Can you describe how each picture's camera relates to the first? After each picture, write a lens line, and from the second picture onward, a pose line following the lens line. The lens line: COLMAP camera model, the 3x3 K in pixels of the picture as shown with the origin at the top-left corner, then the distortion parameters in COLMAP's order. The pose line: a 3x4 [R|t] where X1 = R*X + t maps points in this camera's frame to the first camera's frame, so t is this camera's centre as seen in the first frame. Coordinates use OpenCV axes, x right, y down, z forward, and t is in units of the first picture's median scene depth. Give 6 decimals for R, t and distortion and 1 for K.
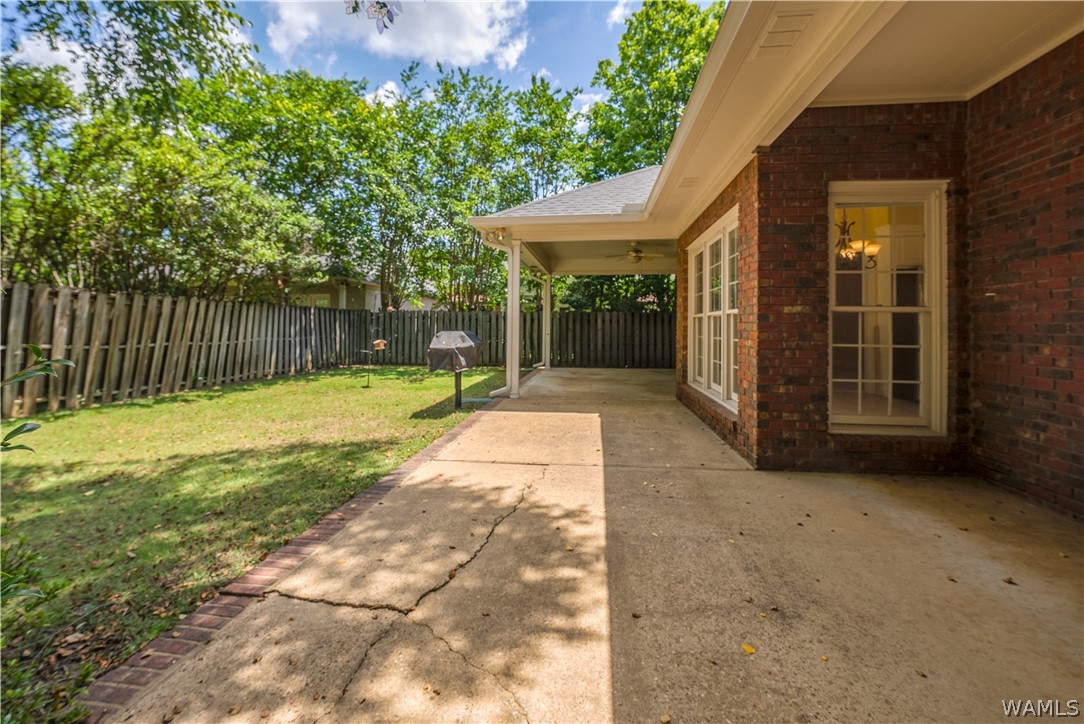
lens RADIAL K [[454.6, 0, 546.2], [0, 454.6, 331.3], [0, 0, 1]] dist [0.001060, 0.000167]
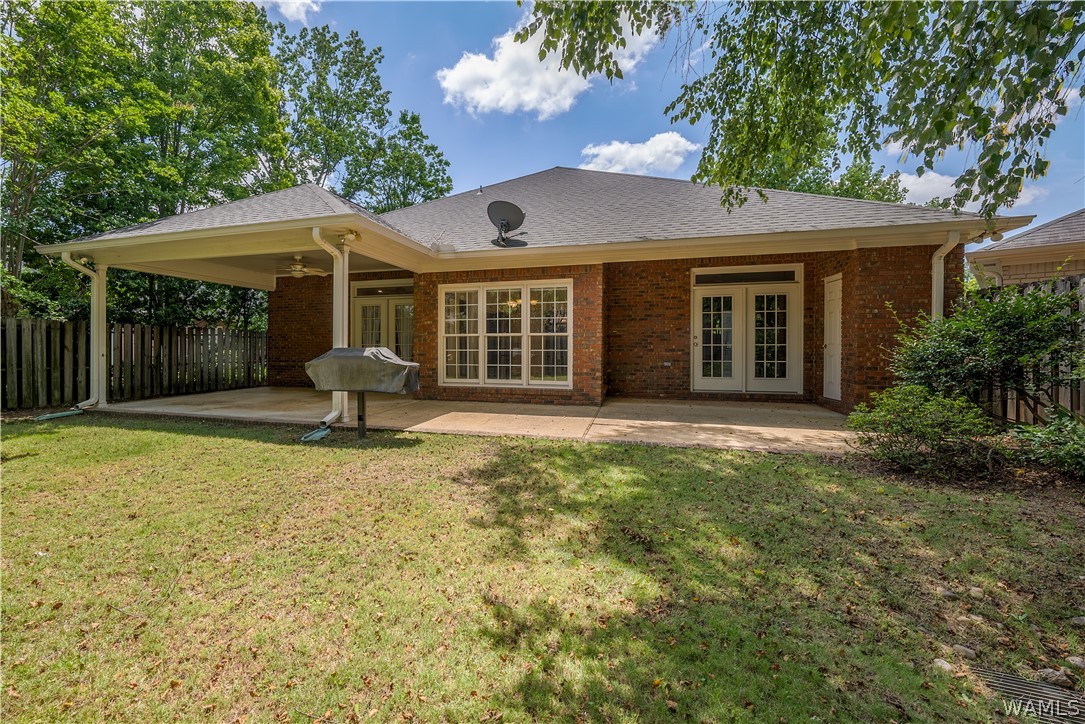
lens RADIAL K [[465.3, 0, 504.6], [0, 465.3, 346.4], [0, 0, 1]] dist [-0.002427, -0.000076]
pose [[0.174746, -0.002385, 0.984611, -0.858859], [0.012903, 0.999917, 0.000132, 0.001843], [-0.984529, 0.012681, 0.174763, 0.498095]]
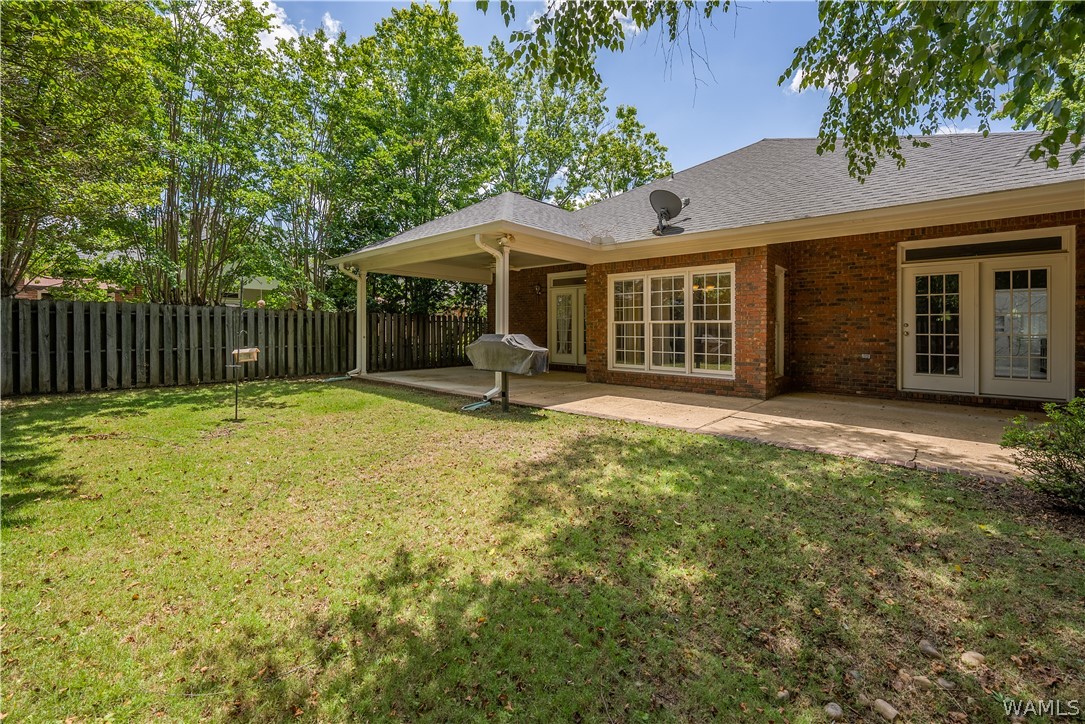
lens RADIAL K [[455.0, 0, 546.7], [0, 455.0, 331.3], [0, 0, 1]] dist [0.001060, 0.000167]
pose [[0.558851, -0.000269, 0.829268, -0.829958], [0.004081, 0.999989, -0.002427, -0.002351], [-0.829258, 0.004741, 0.558846, 0.318745]]
